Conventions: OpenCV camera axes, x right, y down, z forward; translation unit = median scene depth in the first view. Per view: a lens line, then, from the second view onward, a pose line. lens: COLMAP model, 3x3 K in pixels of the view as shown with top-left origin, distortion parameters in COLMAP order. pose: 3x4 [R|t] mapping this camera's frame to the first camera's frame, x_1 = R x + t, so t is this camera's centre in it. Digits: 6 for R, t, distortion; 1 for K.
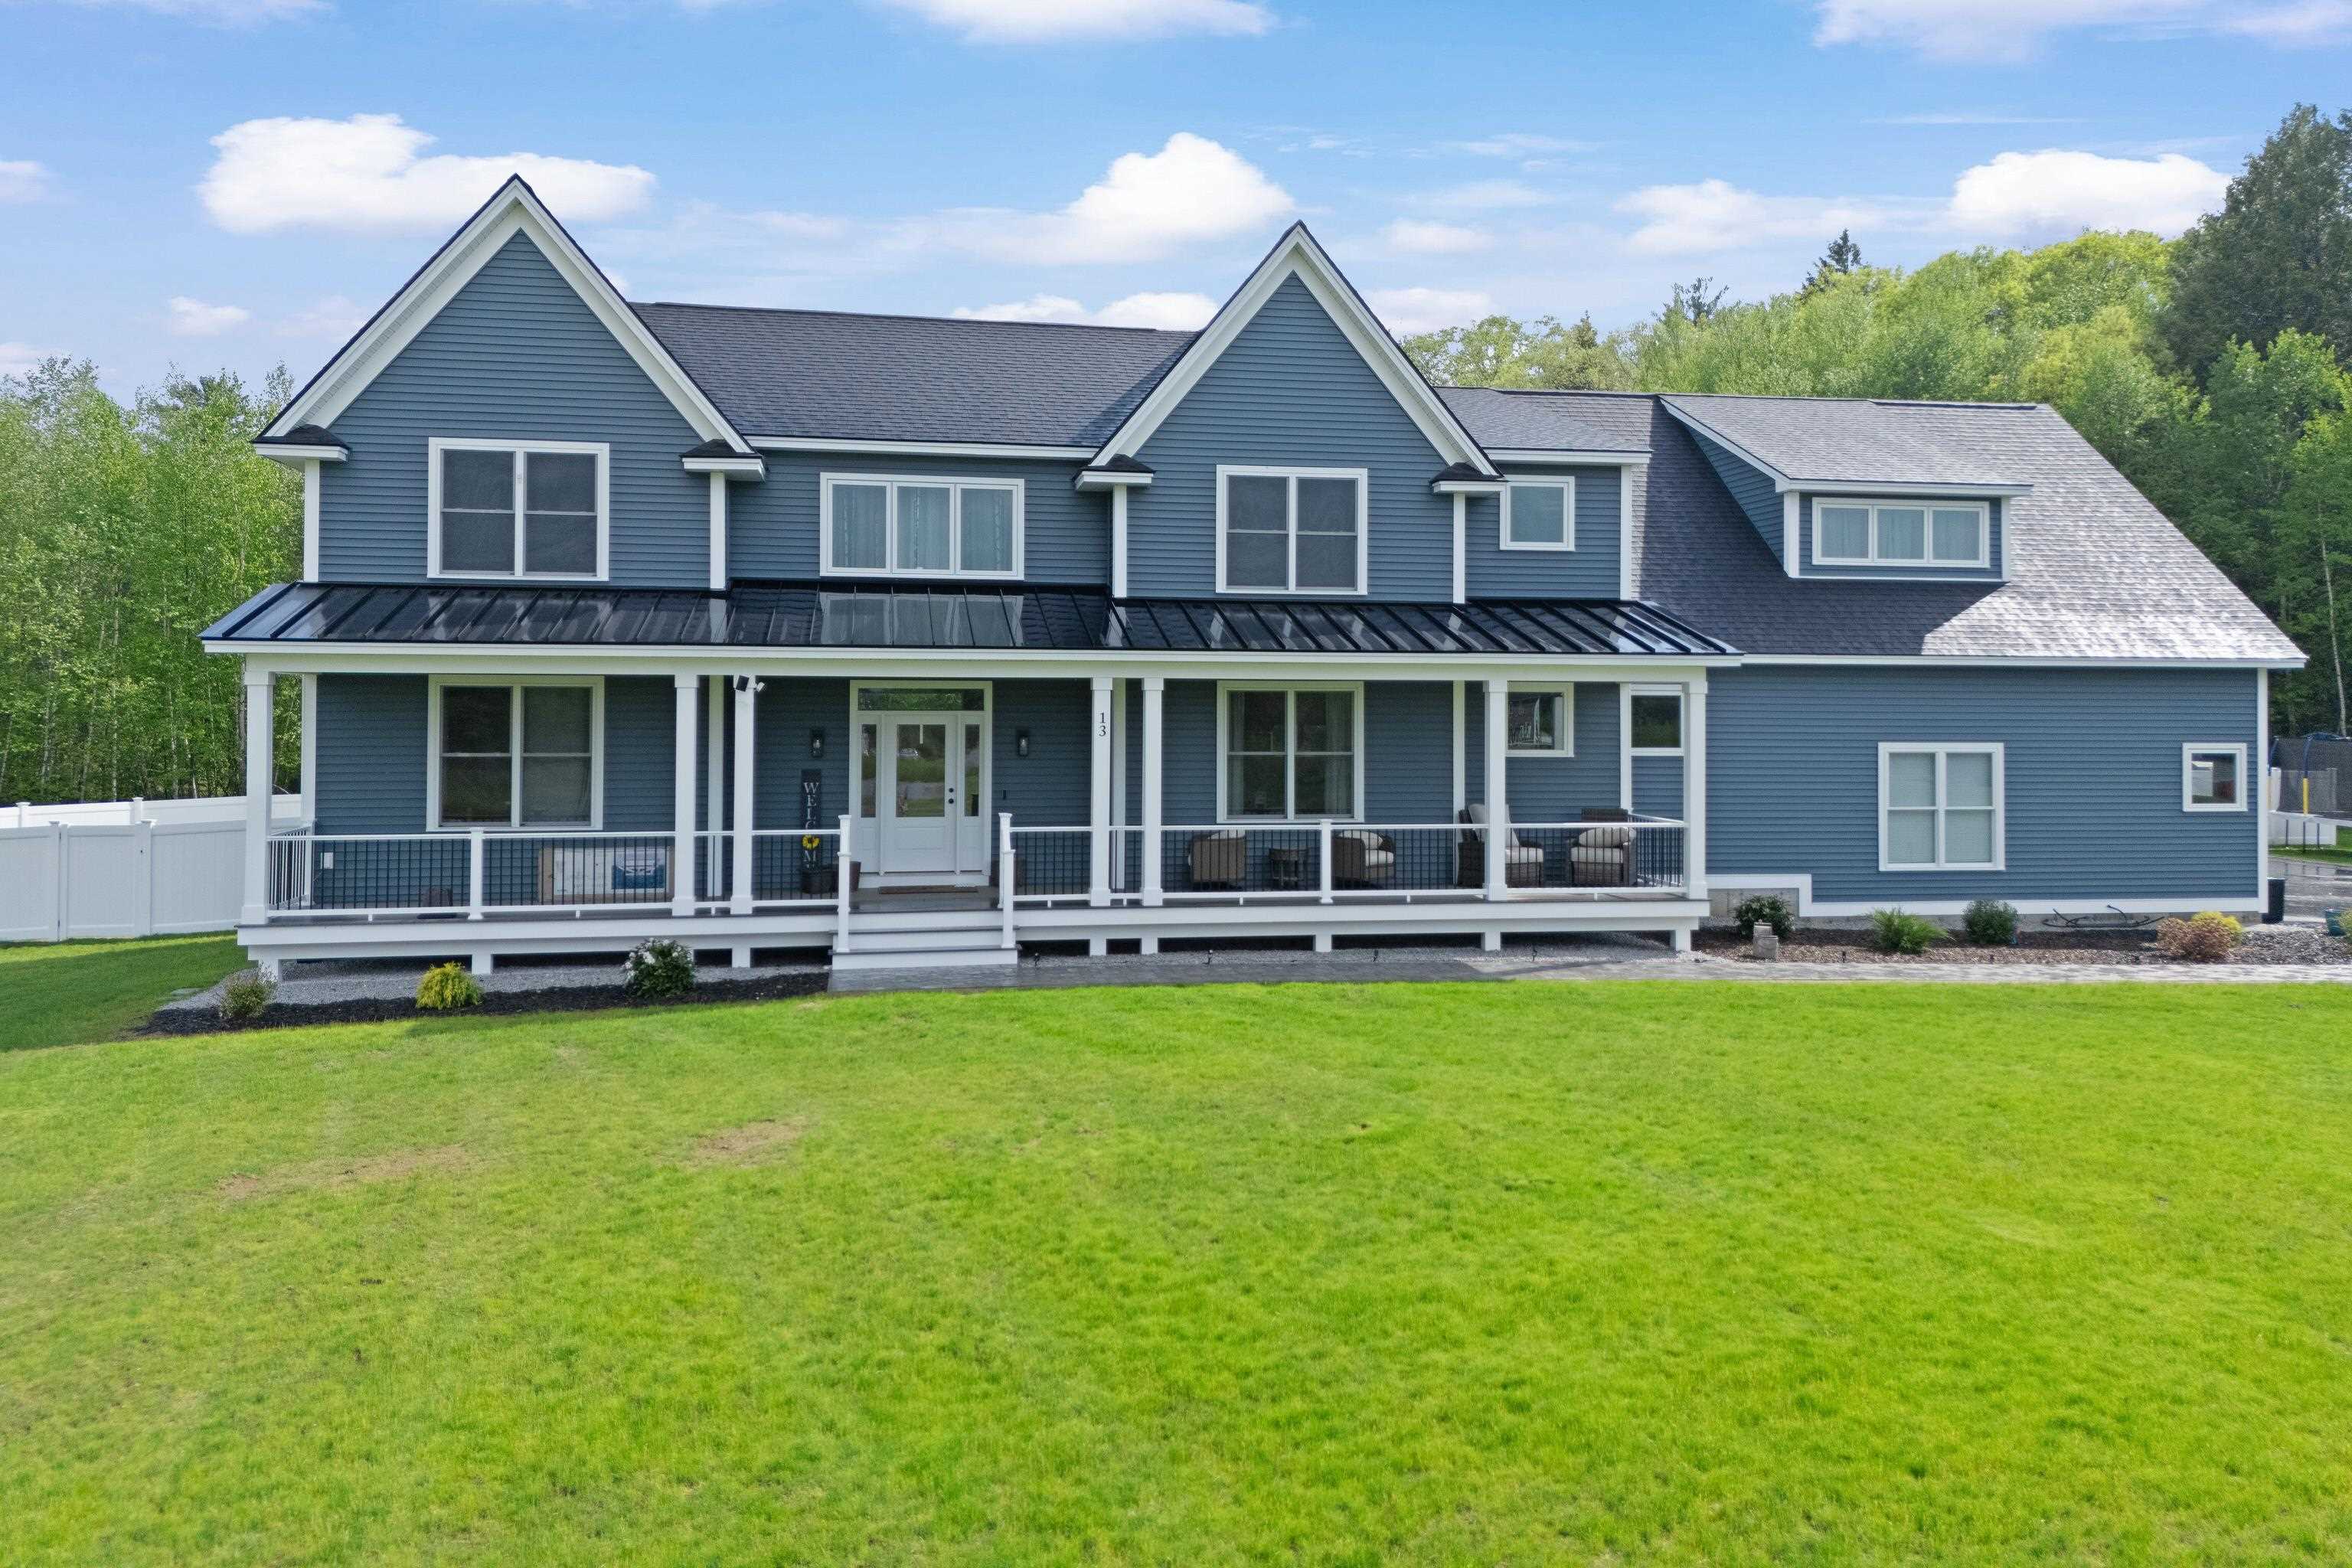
lens RADIAL K [[1708.0, 0, 1162.0], [0, 1708.0, 697.6], [0, 0, 1]] dist [0.047678, -0.031722]
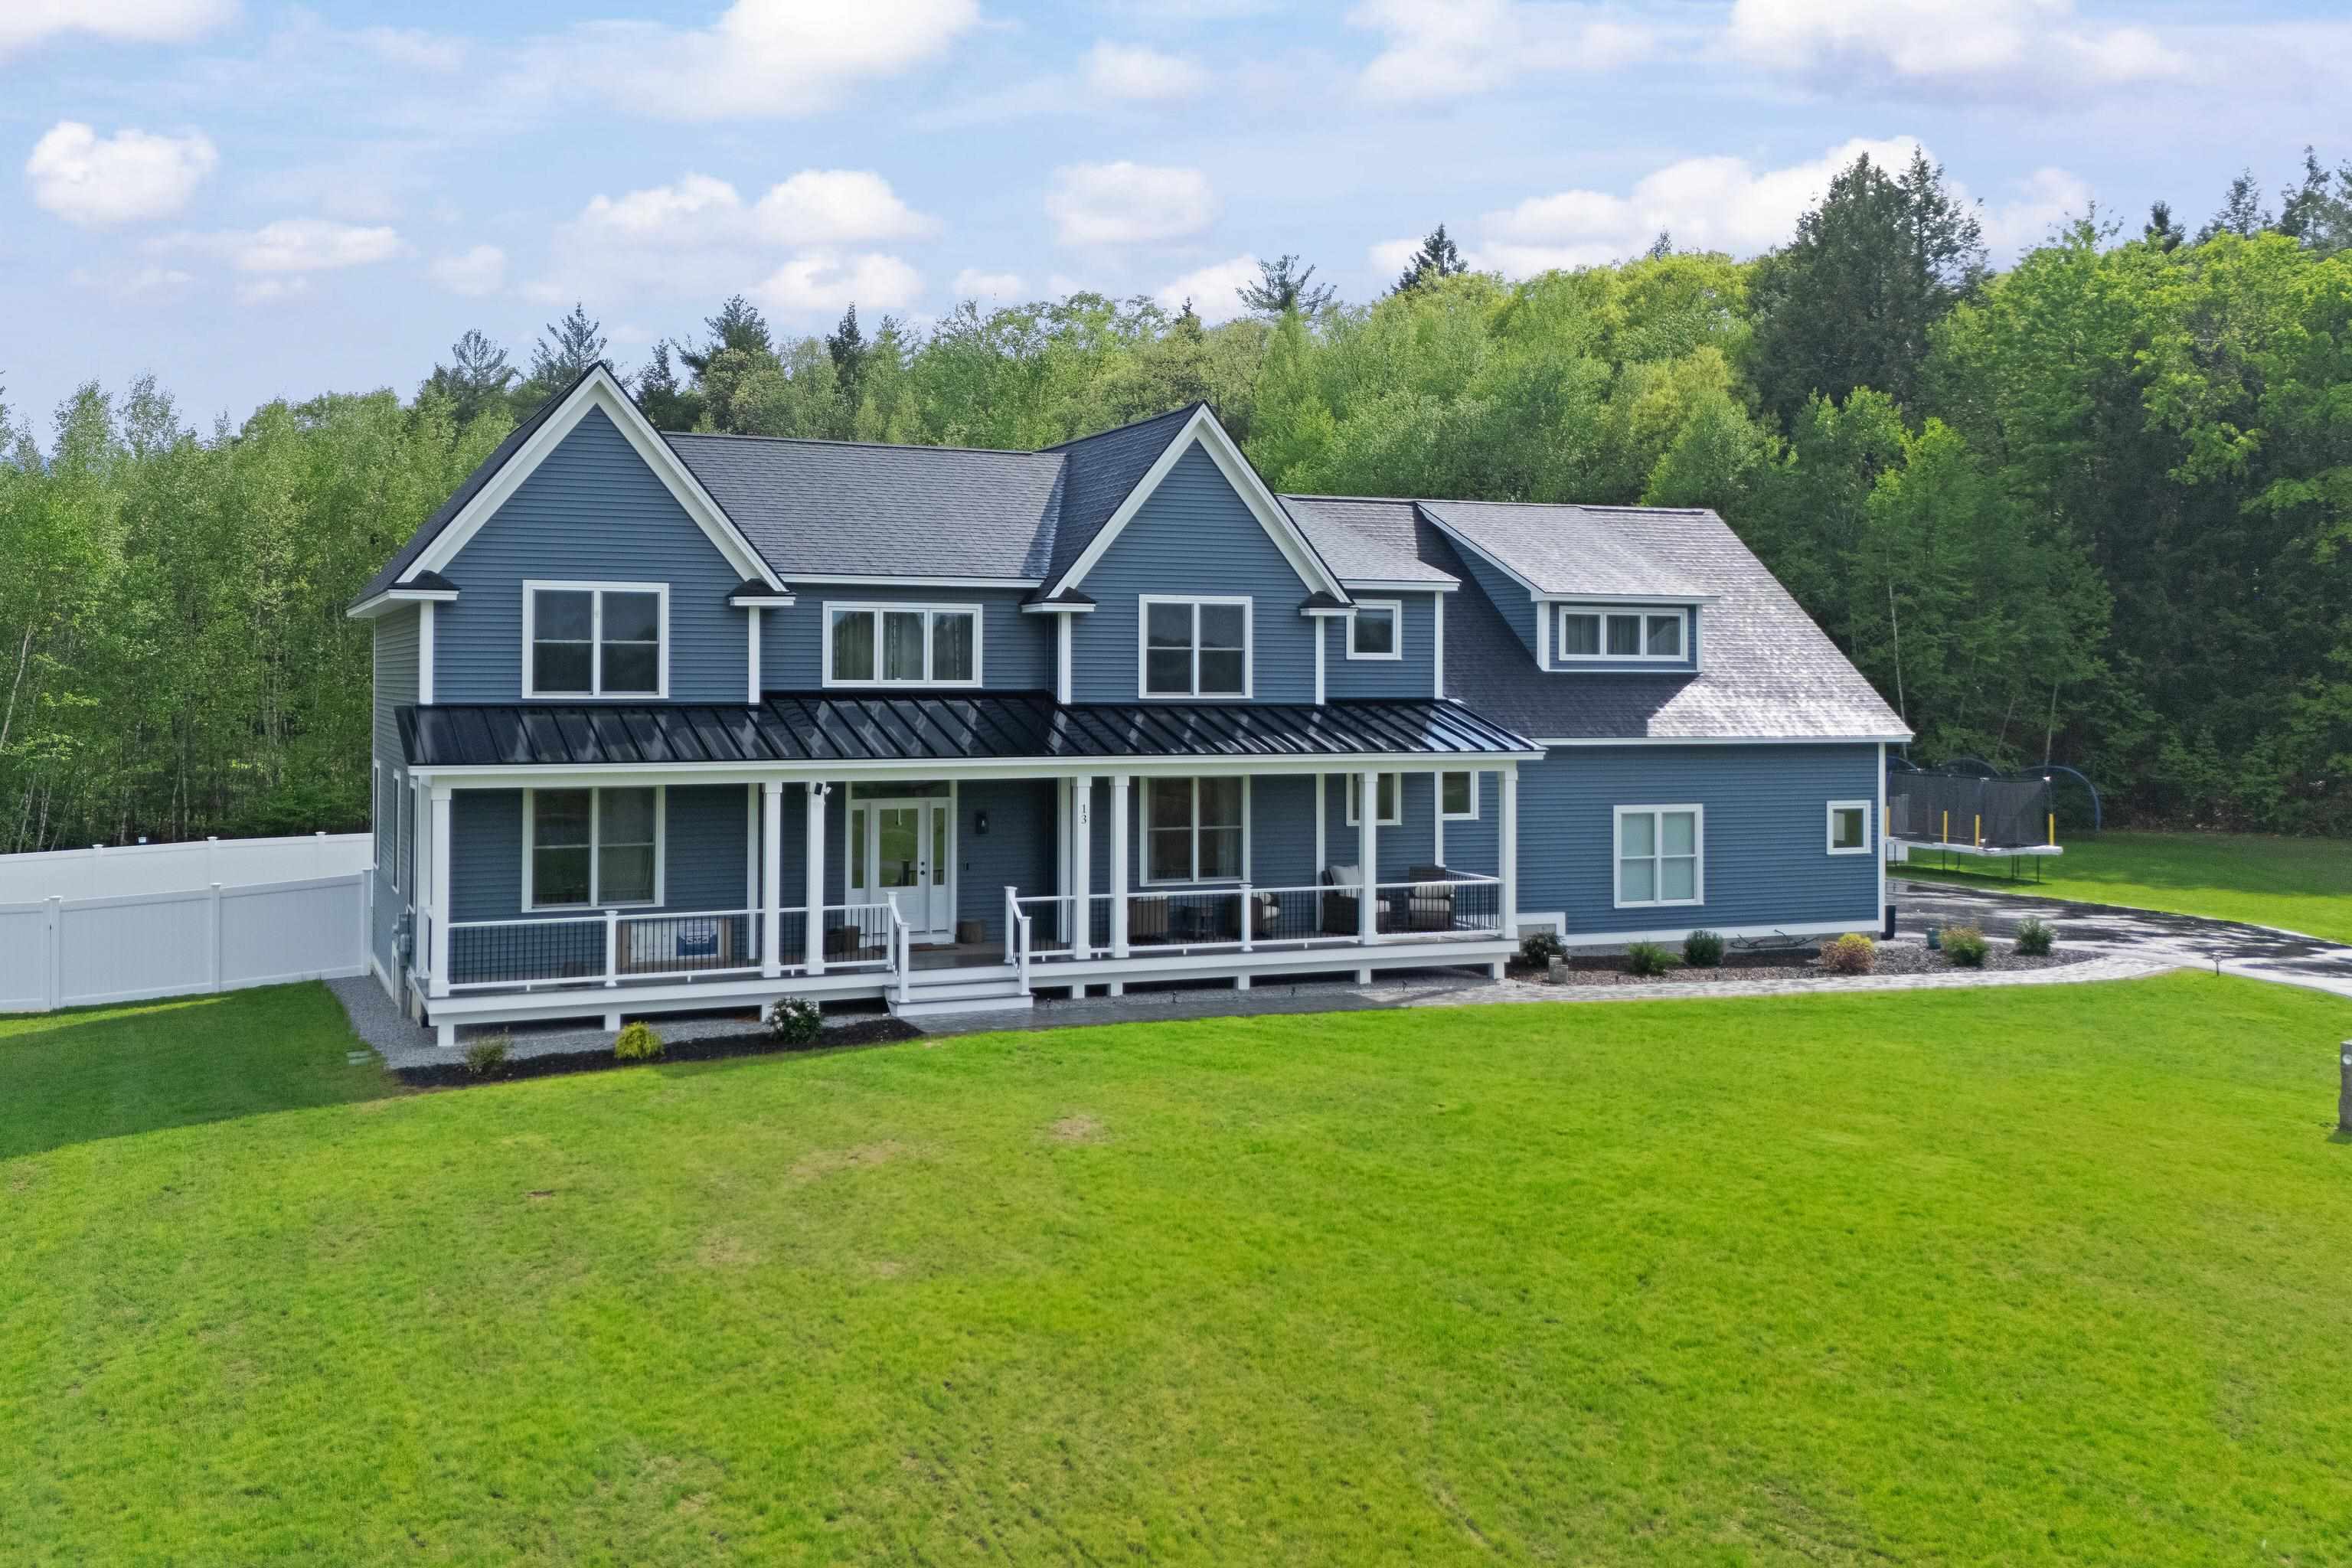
lens RADIAL K [[1745.1, 0, 1168.9], [0, 1745.1, 732.1], [0, 0, 1]] dist [0.035247, -0.001432]
pose [[0.979670, -0.002215, 0.200603, -0.199590], [0.000803, 0.999974, 0.007118, -0.046850], [-0.200614, -0.006812, 0.979647, -0.233869]]
